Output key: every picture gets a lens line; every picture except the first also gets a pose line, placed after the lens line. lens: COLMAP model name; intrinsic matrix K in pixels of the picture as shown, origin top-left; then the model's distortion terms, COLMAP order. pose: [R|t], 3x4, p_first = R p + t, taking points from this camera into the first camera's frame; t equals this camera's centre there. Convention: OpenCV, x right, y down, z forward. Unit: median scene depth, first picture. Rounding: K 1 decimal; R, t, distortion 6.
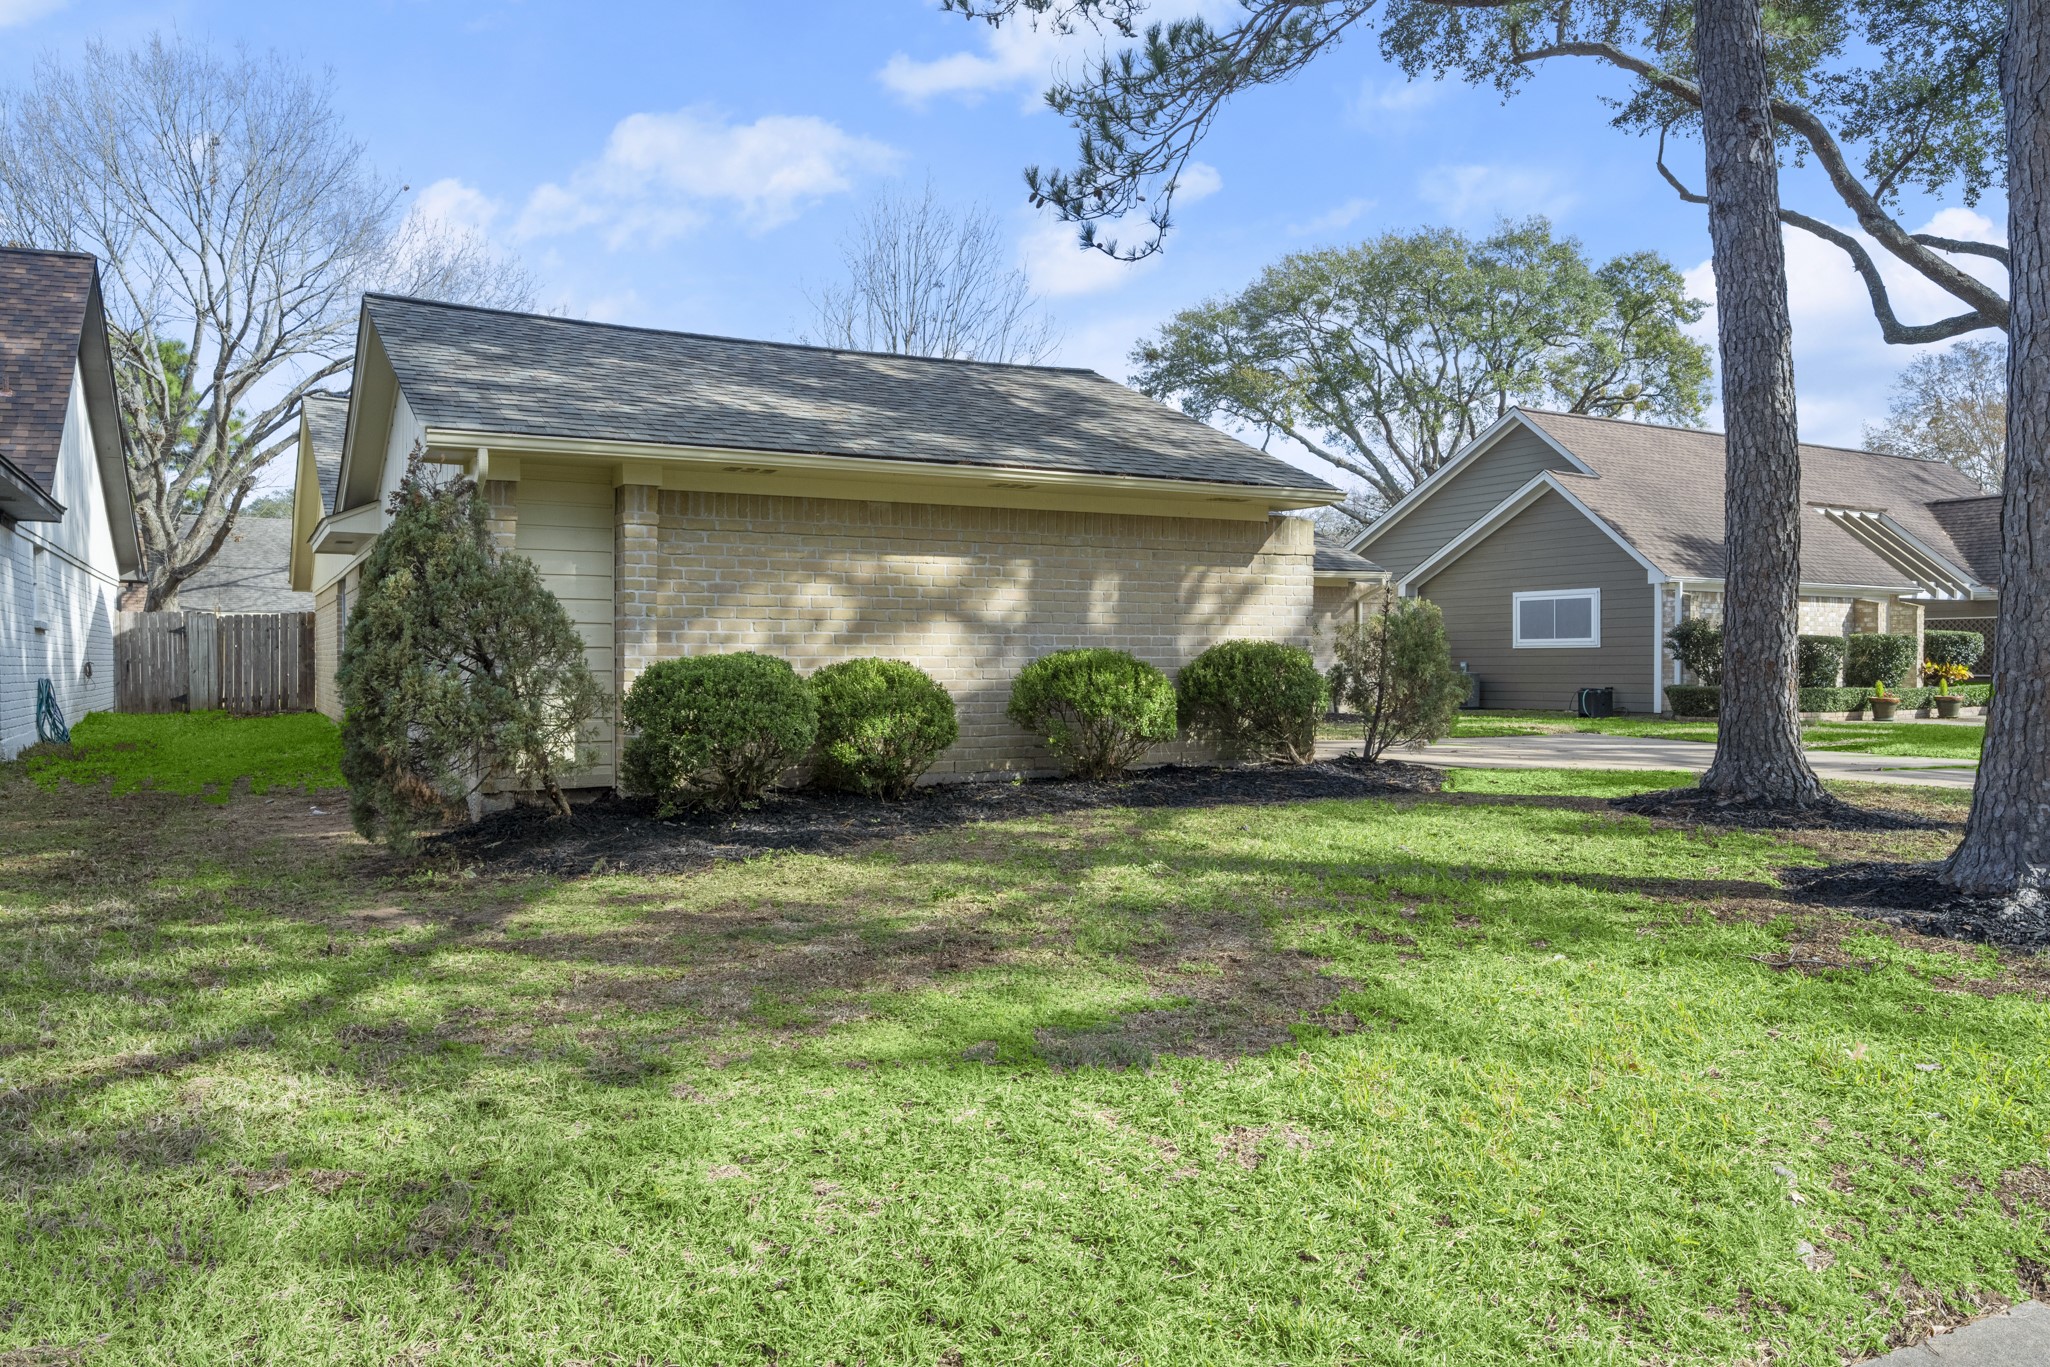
lens RADIAL K [[1517.5, 0, 1024.2], [0, 1517.5, 687.1], [0, 0, 1]] dist [-0.005998, -0.002399]
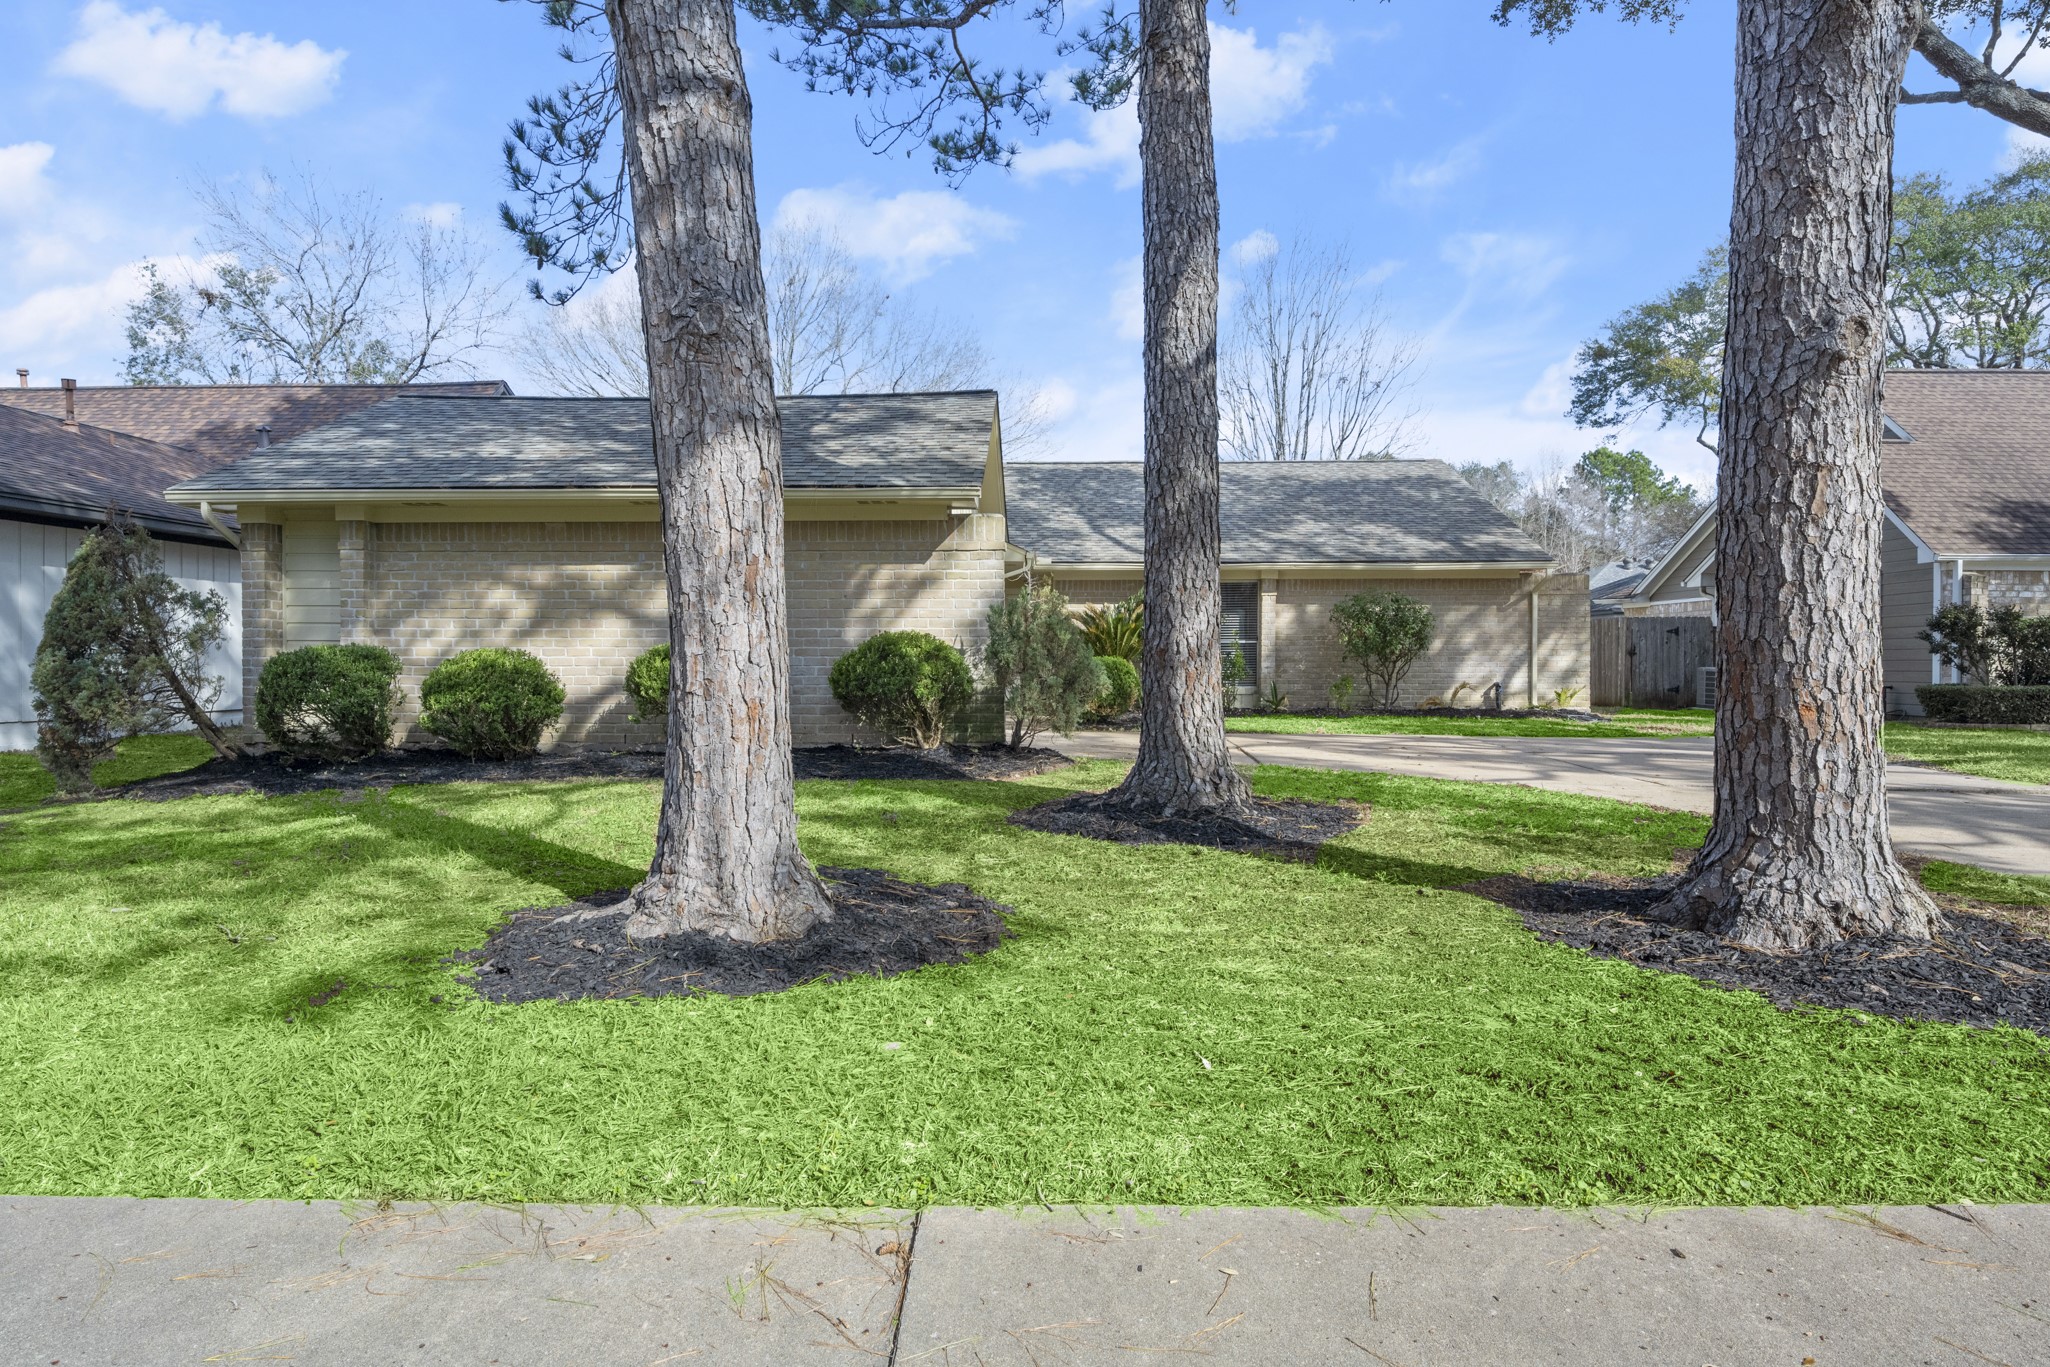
lens RADIAL K [[1276.1, 0, 1025.2], [0, 1276.1, 676.8], [0, 0, 1]] dist [-0.002185, 0.000868]
pose [[0.852955, 0.010345, -0.521882, 0.698946], [-0.011921, 0.999929, 0.000339, 0.000533], [0.521849, 0.005932, 0.853017, 0.272344]]
